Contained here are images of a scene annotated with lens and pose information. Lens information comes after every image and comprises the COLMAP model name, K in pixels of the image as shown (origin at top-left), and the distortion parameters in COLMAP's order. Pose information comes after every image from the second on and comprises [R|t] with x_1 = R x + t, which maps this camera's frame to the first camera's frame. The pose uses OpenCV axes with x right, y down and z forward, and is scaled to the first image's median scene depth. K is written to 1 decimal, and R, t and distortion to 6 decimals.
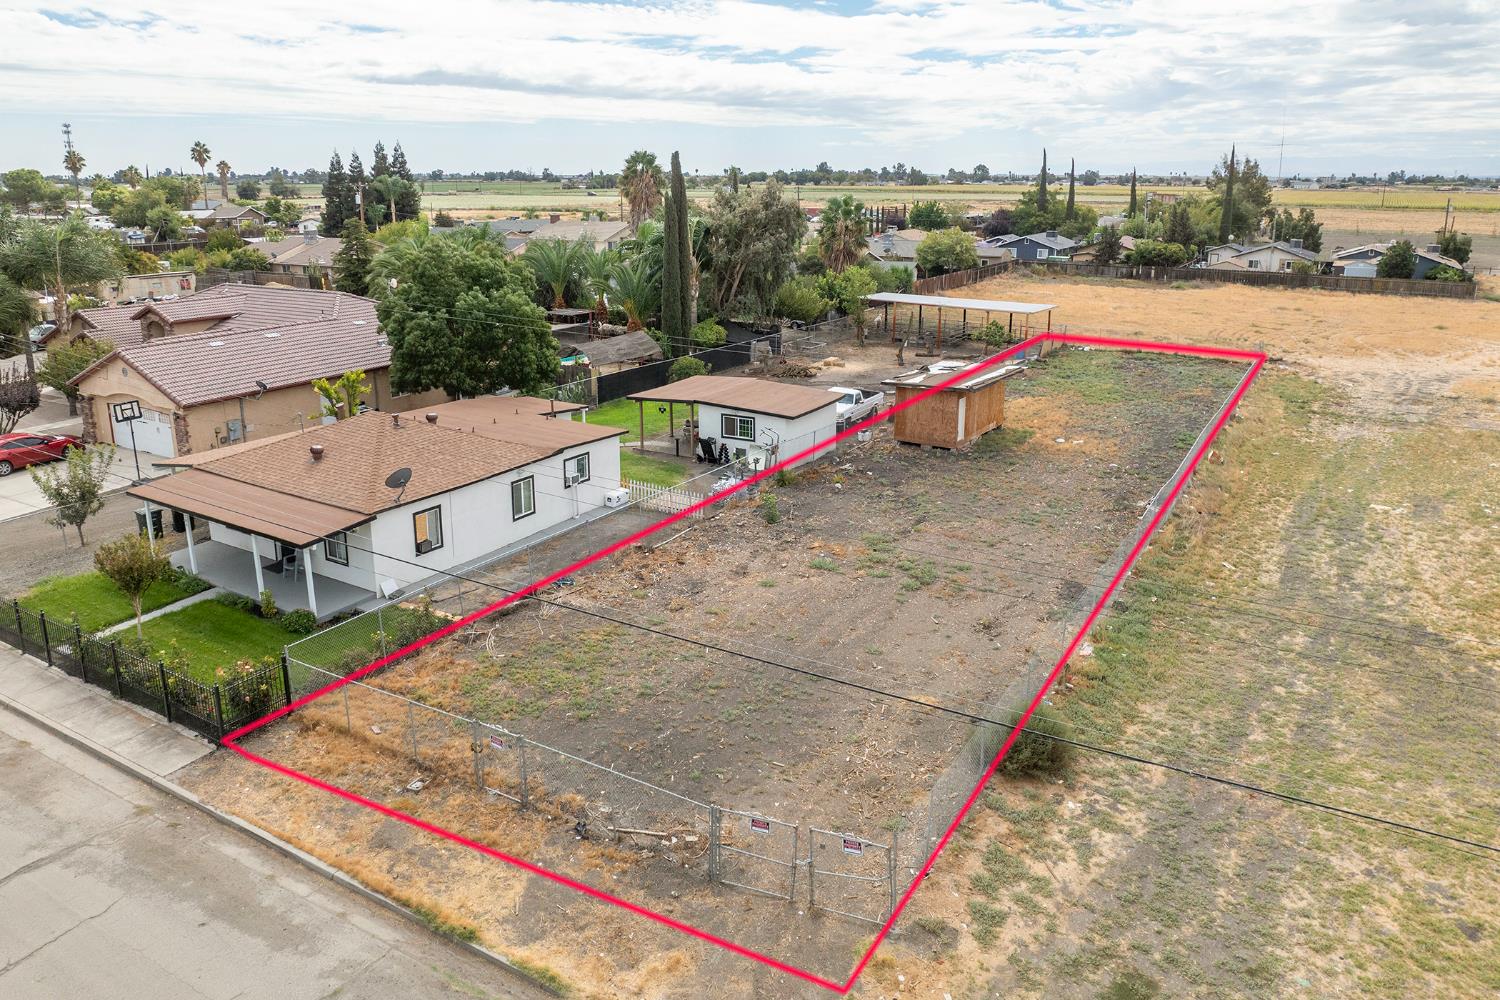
lens RADIAL K [[1051.1, 0, 743.7], [0, 1051.1, 449.6], [0, 0, 1]] dist [-0.040946, 0.007189]
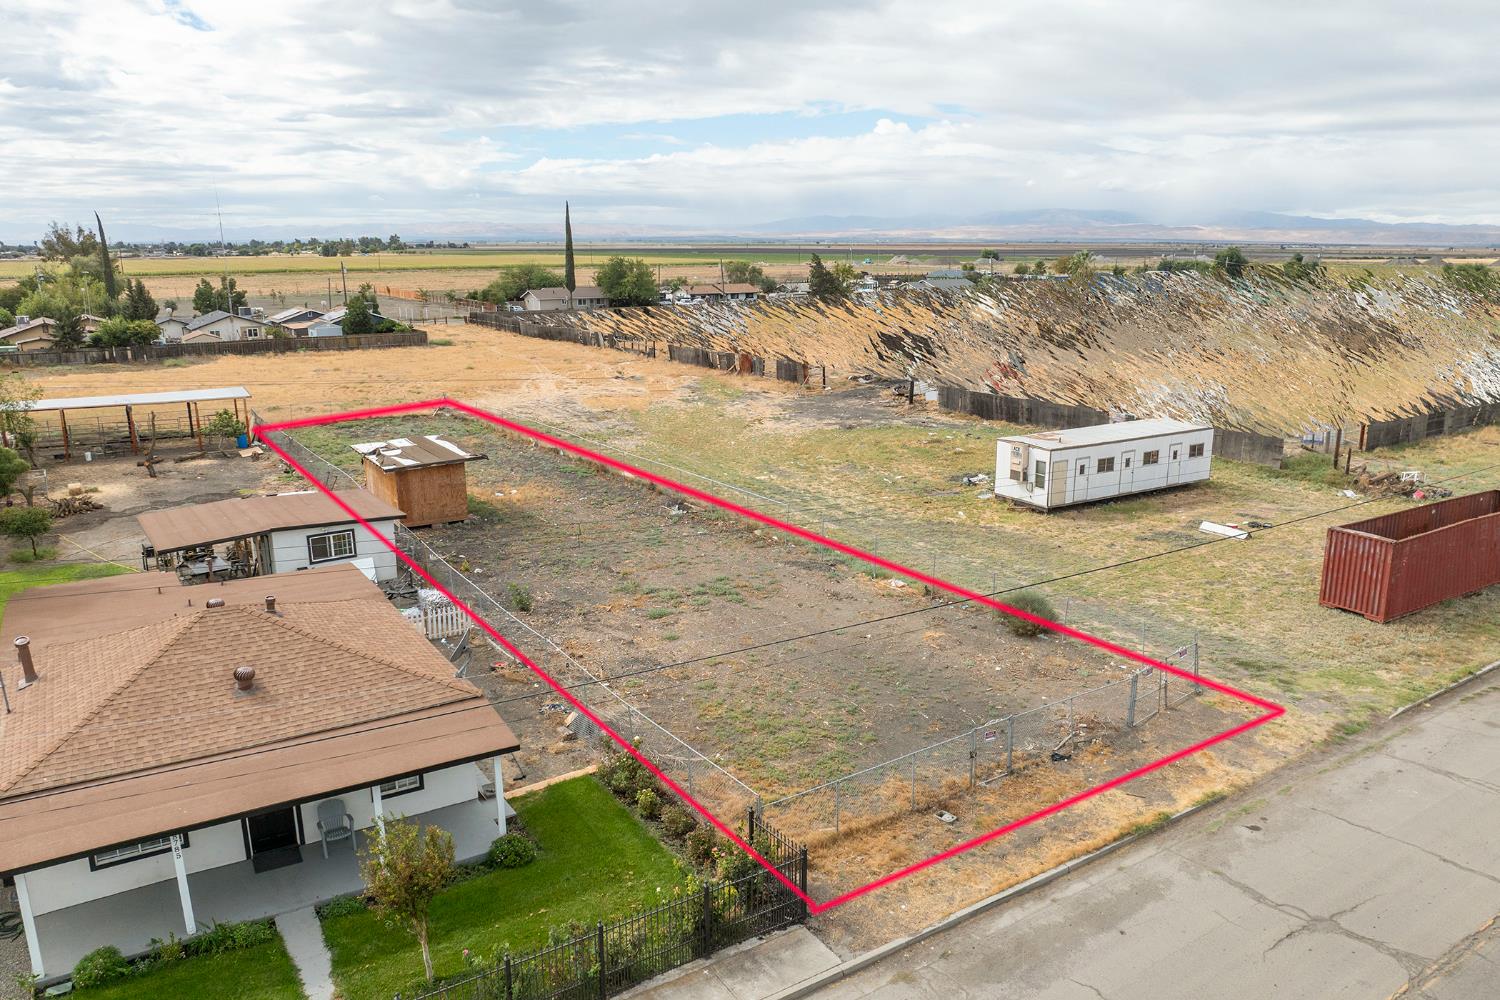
lens RADIAL K [[1085.5, 0, 762.1], [0, 1085.5, 504.0], [0, 0, 1]] dist [-0.032062, -0.001773]
pose [[0.425498, -0.213482, 0.879419, -0.849437], [0.231076, 0.965193, 0.122500, -0.111173], [-0.874960, 0.151089, 0.460018, 0.394213]]
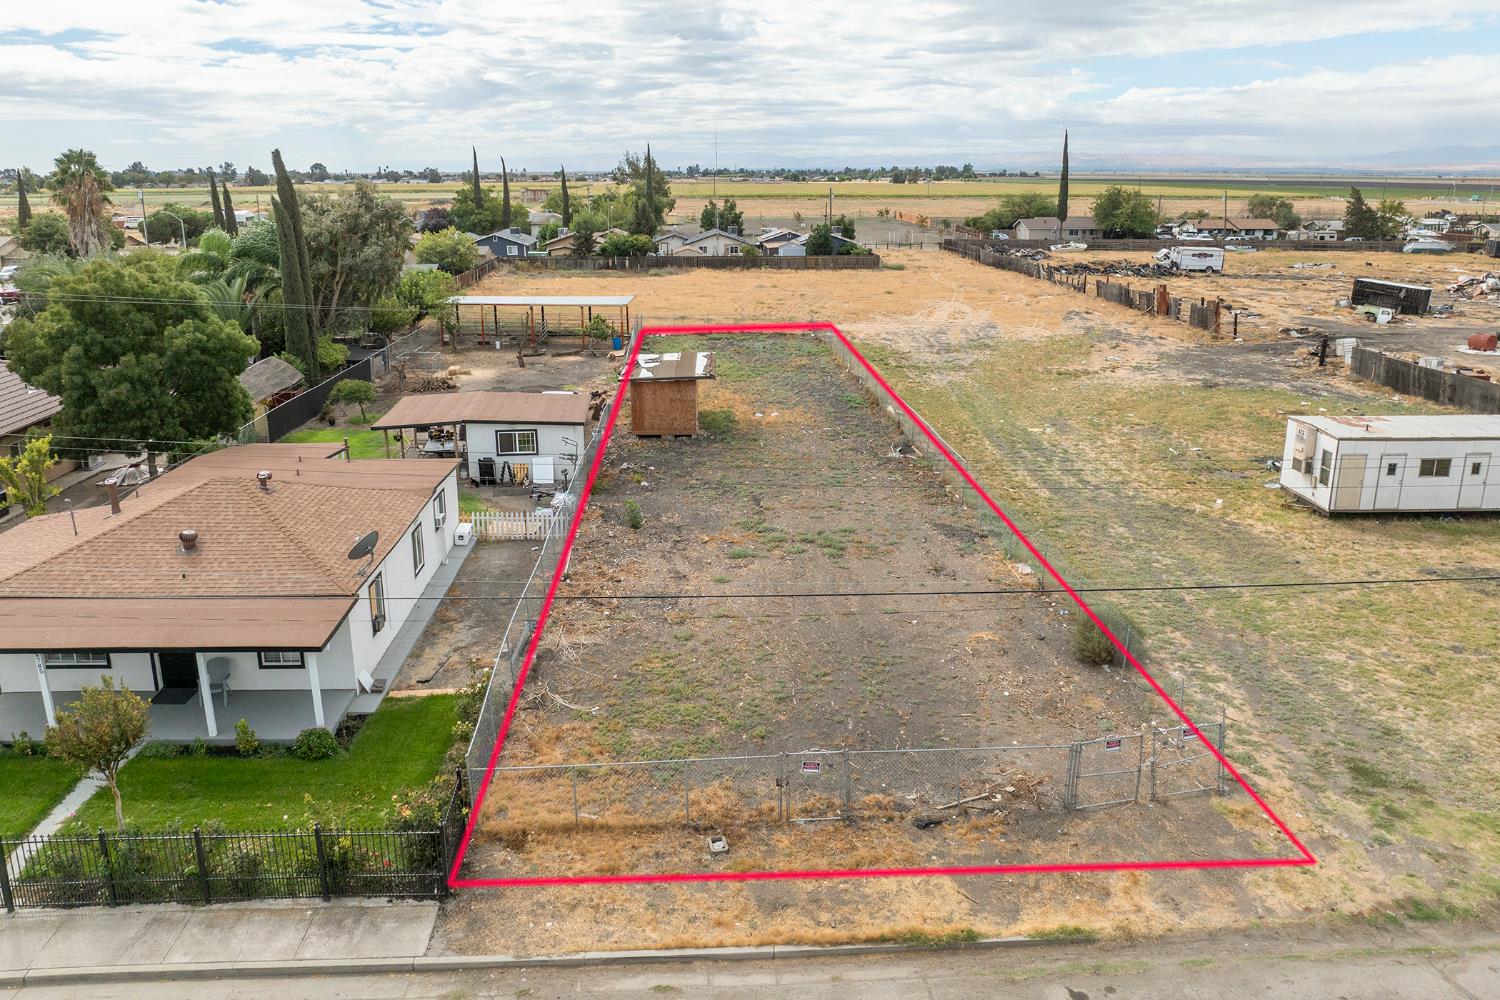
lens RADIAL K [[1051.1, 0, 743.7], [0, 1051.1, 449.6], [0, 0, 1]] dist [-0.040946, 0.007189]
pose [[0.825122, -0.145845, 0.545805, -0.483855], [0.144694, 0.988435, 0.045378, -0.038486], [-0.546111, 0.041532, 0.836683, 0.135818]]
